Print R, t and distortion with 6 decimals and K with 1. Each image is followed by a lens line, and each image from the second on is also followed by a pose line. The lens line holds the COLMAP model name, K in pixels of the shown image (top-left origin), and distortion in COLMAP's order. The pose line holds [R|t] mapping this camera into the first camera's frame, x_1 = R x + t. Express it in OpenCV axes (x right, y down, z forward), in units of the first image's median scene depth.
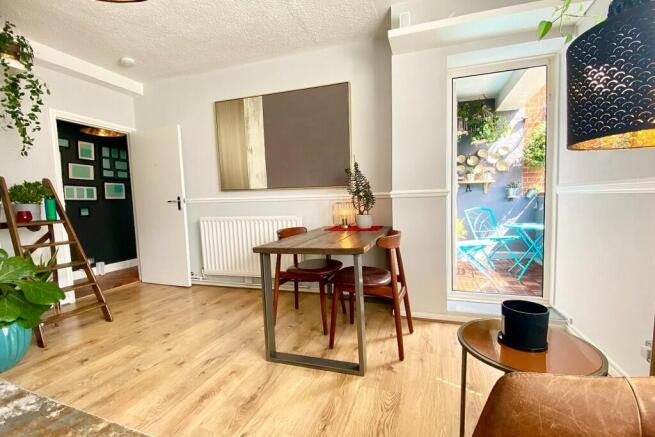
lens RADIAL K [[282.5, 0, 340.3], [0, 282.5, 216.9], [0, 0, 1]] dist [0.016454, -0.017771]
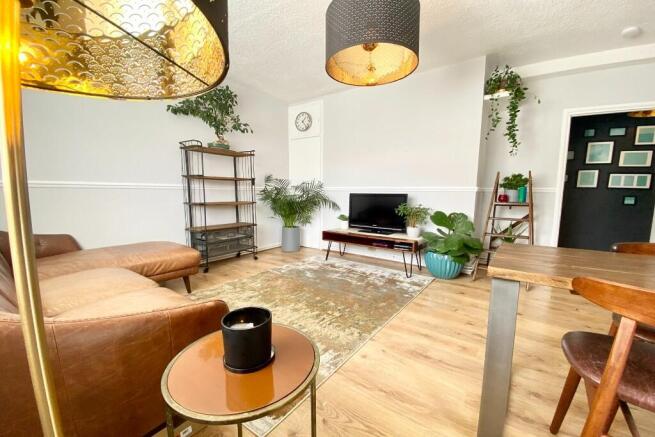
lens RADIAL K [[282.5, 0, 340.3], [0, 282.5, 216.9], [0, 0, 1]] dist [0.016454, -0.017771]
pose [[-0.273245, 0.111321, -0.955482, 0.566233], [-0.068226, 0.988537, 0.134683, -0.046860], [0.959522, 0.101990, -0.262518, 0.605889]]
